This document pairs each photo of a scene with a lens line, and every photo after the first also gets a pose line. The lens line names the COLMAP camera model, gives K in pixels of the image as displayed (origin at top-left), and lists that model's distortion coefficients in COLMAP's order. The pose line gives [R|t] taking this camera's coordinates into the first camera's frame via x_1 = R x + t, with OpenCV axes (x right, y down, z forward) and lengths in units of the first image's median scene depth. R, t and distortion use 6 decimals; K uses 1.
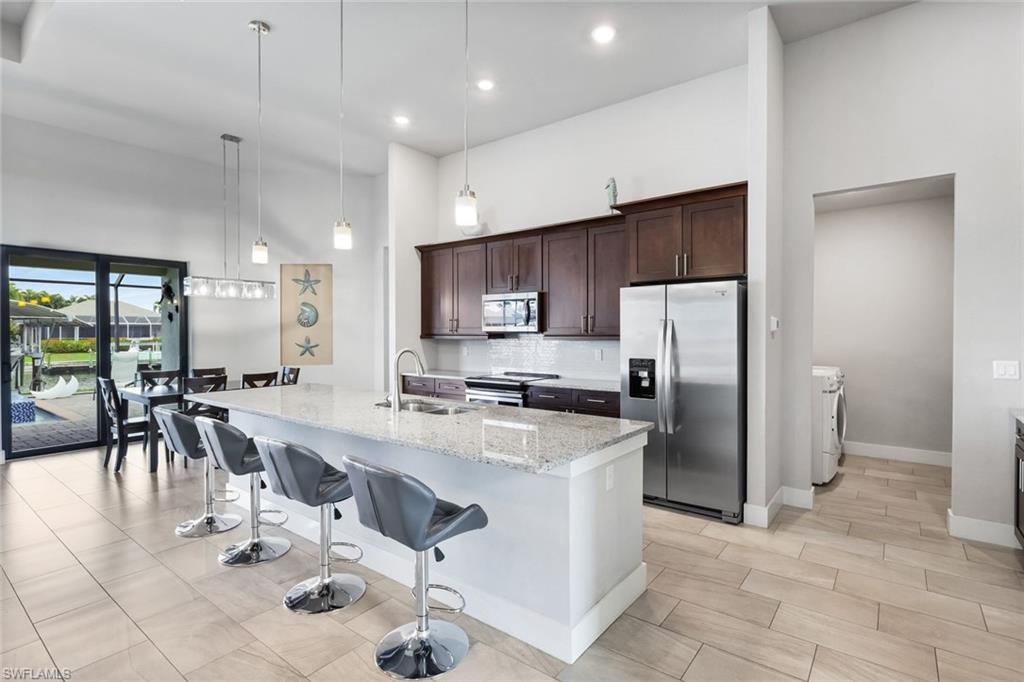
lens RADIAL K [[490.9, 0, 516.7], [0, 490.9, 335.6], [0, 0, 1]] dist [0.000146, 0.000588]
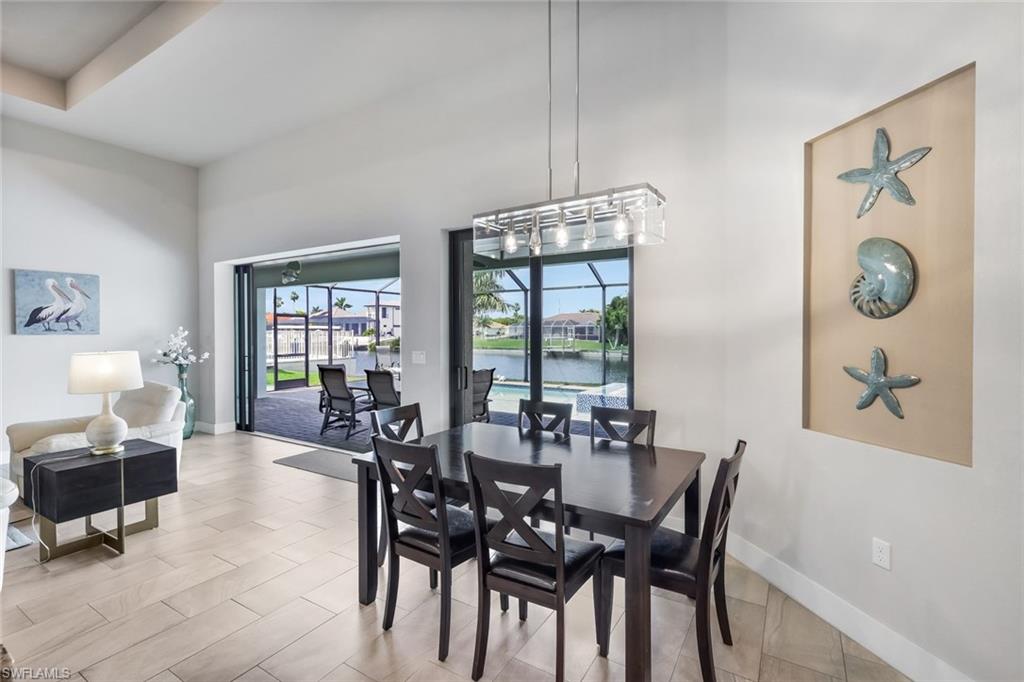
lens RADIAL K [[463.2, 0, 511.4], [0, 463.2, 334.7], [0, 0, 1]] dist [0.000465, -0.000545]
pose [[0.096874, 0.013105, -0.995210, -0.226649], [-0.007741, 0.999893, 0.012413, -0.012232], [0.995267, 0.006502, 0.096965, 1.031226]]
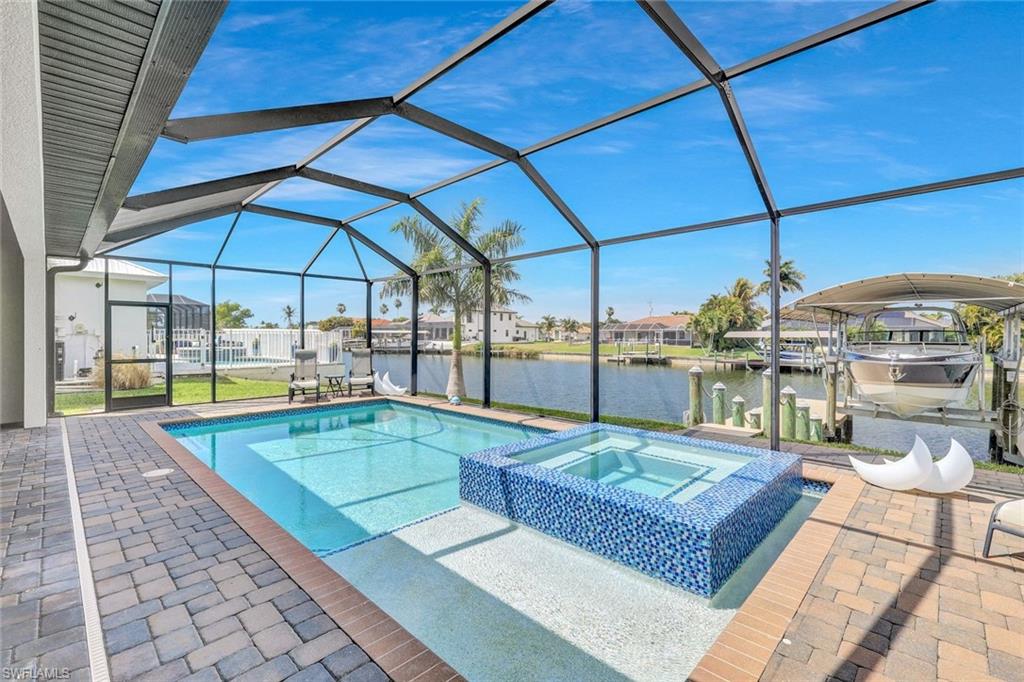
lens RADIAL K [[448.3, 0, 510.8], [0, 448.3, 336.6], [0, 0, 1]] dist [0.002434, 0.000033]
pose [[-0.122906, 0.005669, -0.992402, -1.258332], [-0.007824, 0.999947, 0.006681, 0.021433], [0.992388, 0.008585, -0.122855, 1.662179]]
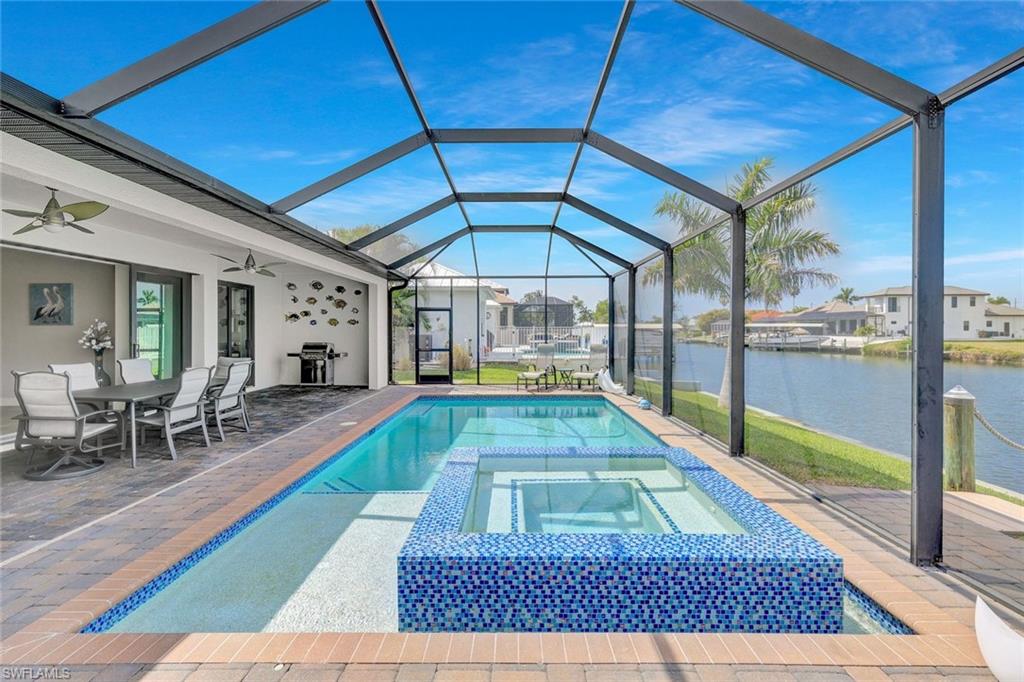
lens RADIAL K [[470.3, 0, 510.9], [0, 470.3, 335.4], [0, 0, 1]] dist [0.003565, 0.000148]
pose [[-0.803226, 0.012034, -0.595552, -1.598845], [0.000217, 0.999802, 0.019910, 0.010076], [0.595674, 0.015863, -0.803070, 2.266620]]
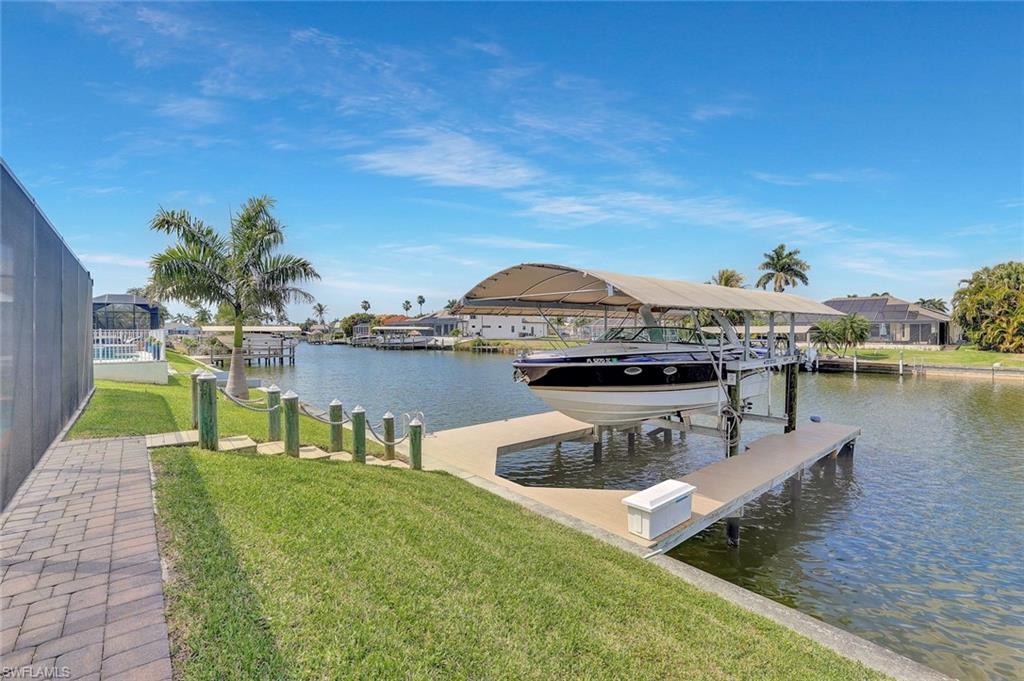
lens RADIAL K [[444.9, 0, 510.5], [0, 444.9, 332.6], [0, 0, 1]] dist [0.001146, -0.000095]
pose [[-0.219379, 0.007018, -0.975615, -1.657861], [-0.004362, 0.999957, 0.008174, 0.001449], [0.975630, 0.006049, -0.219339, 3.251034]]
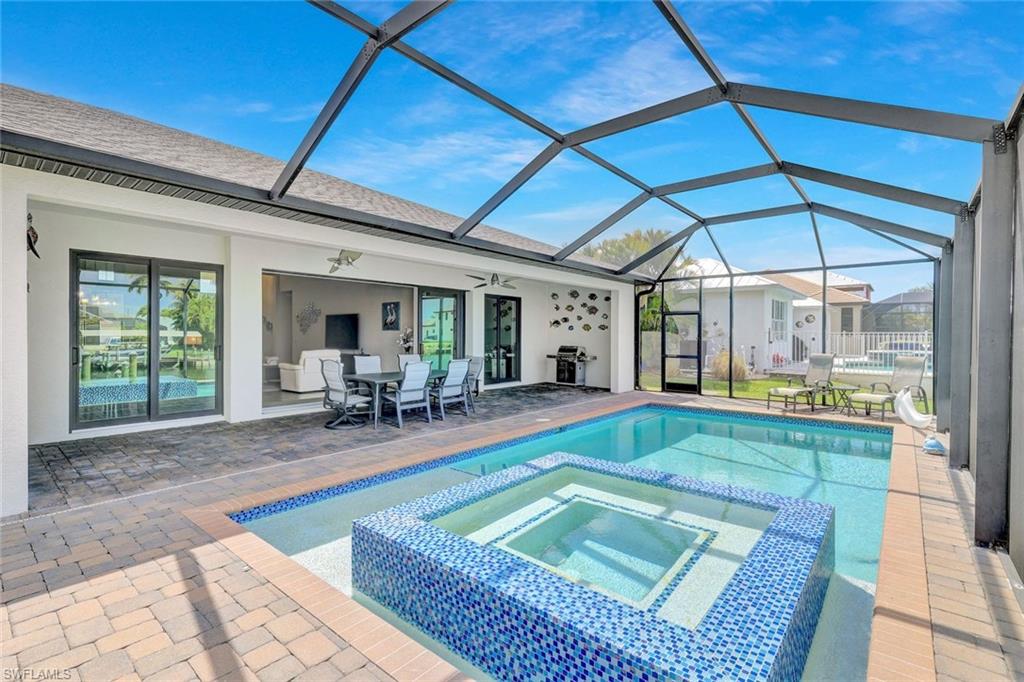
lens RADIAL K [[467.5, 0, 509.8], [0, 467.5, 338.8], [0, 0, 1]] dist [0.003886, 0.000038]
pose [[-0.998595, -0.000667, 0.052988, -2.007416], [0.000185, 0.999871, 0.016080, 0.011172], [-0.052991, 0.016068, -0.998466, 2.376981]]
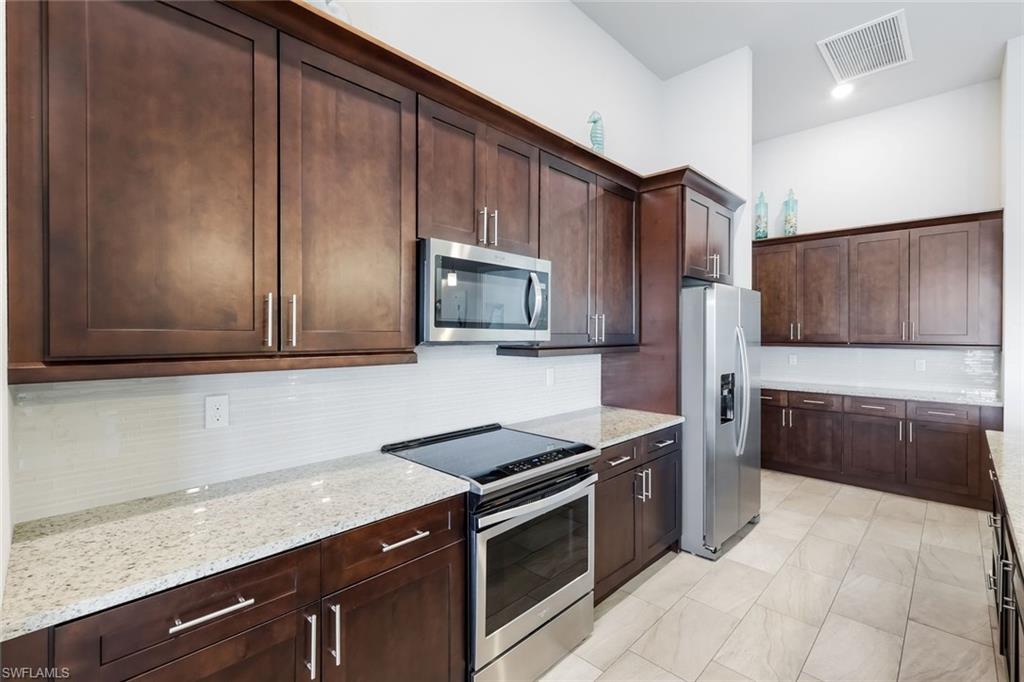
lens RADIAL K [[456.9, 0, 513.4], [0, 456.9, 335.0], [0, 0, 1]] dist [0.000622, 0.000229]
pose [[0.123289, 0.002277, 0.992368, -0.413268], [0.007732, 0.999965, -0.003255, -0.012929], [-0.992341, 0.008075, 0.123267, 0.961191]]
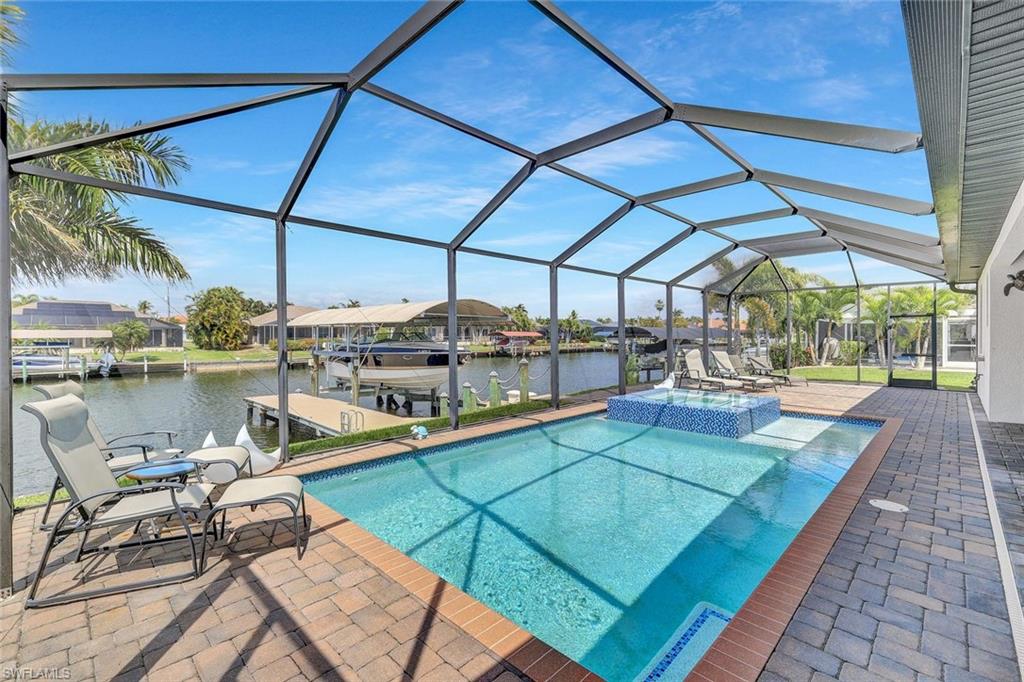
lens RADIAL K [[448.3, 0, 510.8], [0, 448.3, 336.6], [0, 0, 1]] dist [0.002434, 0.000033]
pose [[0.991721, 0.002196, -0.128389, -2.494895], [-0.002463, 0.999995, -0.001919, 0.023550], [0.128384, 0.002220, 0.991722, 0.077774]]
